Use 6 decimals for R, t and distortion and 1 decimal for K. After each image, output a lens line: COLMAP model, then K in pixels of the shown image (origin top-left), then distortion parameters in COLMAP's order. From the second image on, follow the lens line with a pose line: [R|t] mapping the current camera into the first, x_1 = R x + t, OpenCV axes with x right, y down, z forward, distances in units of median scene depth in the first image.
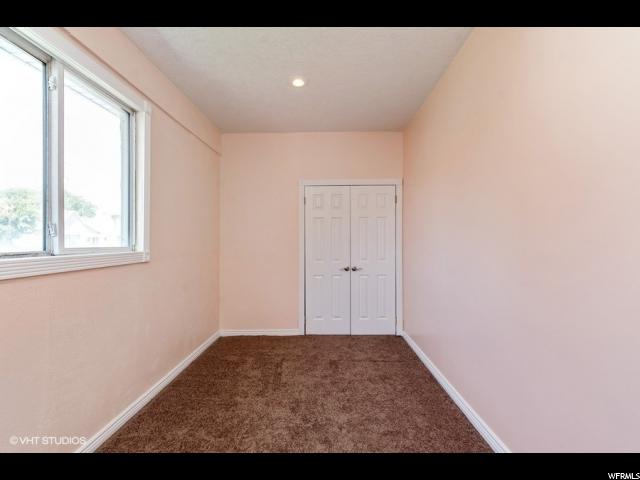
lens RADIAL K [[288.4, 0, 320.4], [0, 288.4, 246.4], [0, 0, 1]] dist [0.000455, 0.000434]
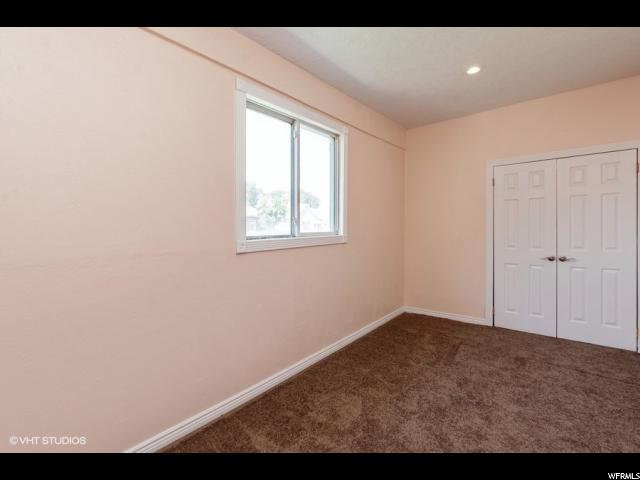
lens RADIAL K [[305.8, 0, 319.3], [0, 305.8, 230.1], [0, 0, 1]] dist [0.000097, 0.000178]
pose [[0.785364, 0.000261, -0.619034, 0.150621], [-0.001199, 0.999999, -0.001100, -0.003973], [0.619033, 0.001606, 0.785363, -0.163078]]
